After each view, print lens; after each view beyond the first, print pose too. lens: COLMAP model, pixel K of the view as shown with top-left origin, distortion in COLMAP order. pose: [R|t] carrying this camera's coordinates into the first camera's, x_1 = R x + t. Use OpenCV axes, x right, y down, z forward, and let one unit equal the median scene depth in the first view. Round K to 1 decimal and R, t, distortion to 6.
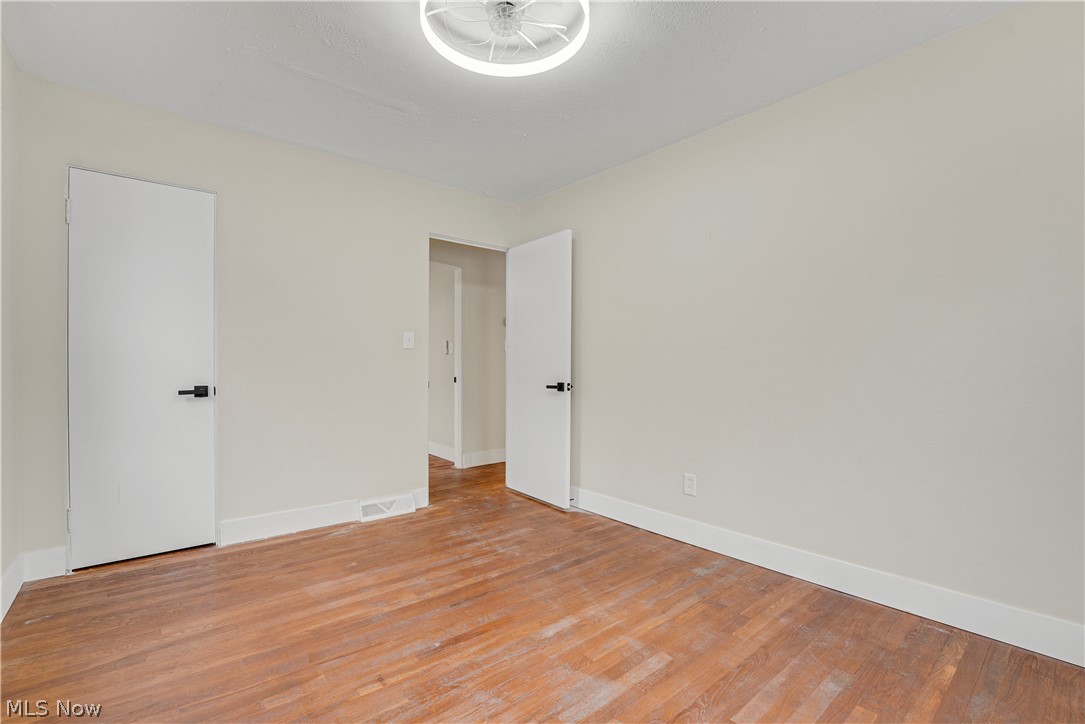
lens RADIAL K [[467.5, 0, 541.9], [0, 467.5, 369.3], [0, 0, 1]] dist [-0.029957, 0.001233]
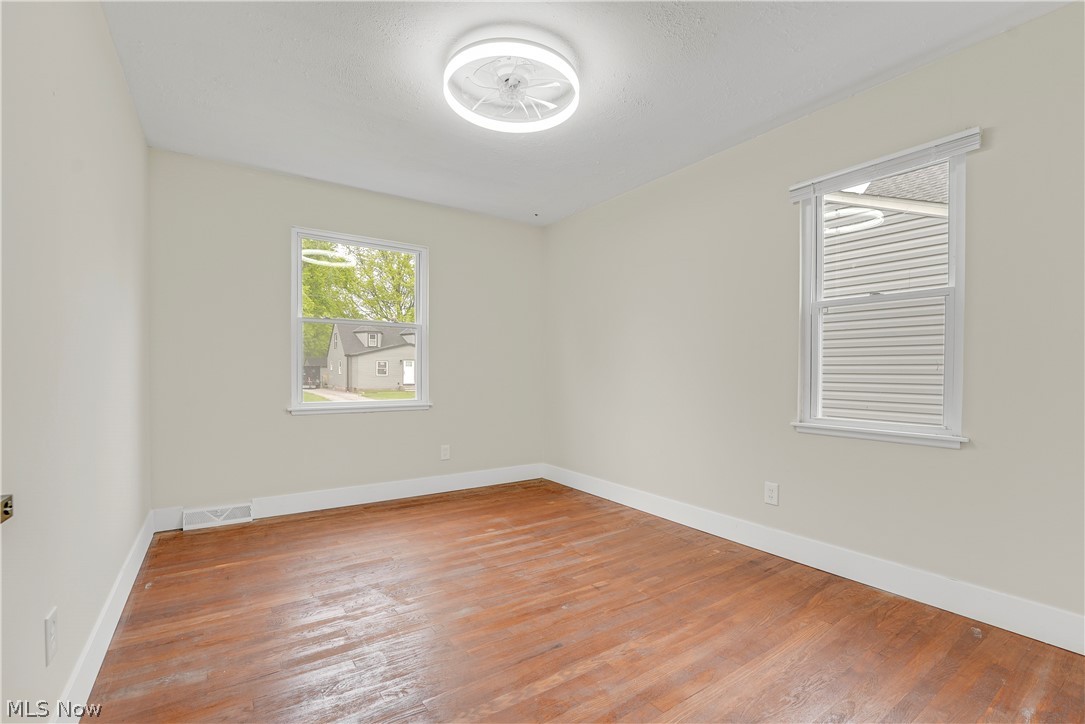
lens RADIAL K [[467.5, 0, 541.9], [0, 467.5, 369.3], [0, 0, 1]] dist [-0.029957, 0.001233]
pose [[-0.994299, -0.010311, 0.106128, -0.284784], [-0.009826, 0.999939, 0.005085, -0.012493], [-0.106174, 0.004013, -0.994339, 2.140076]]
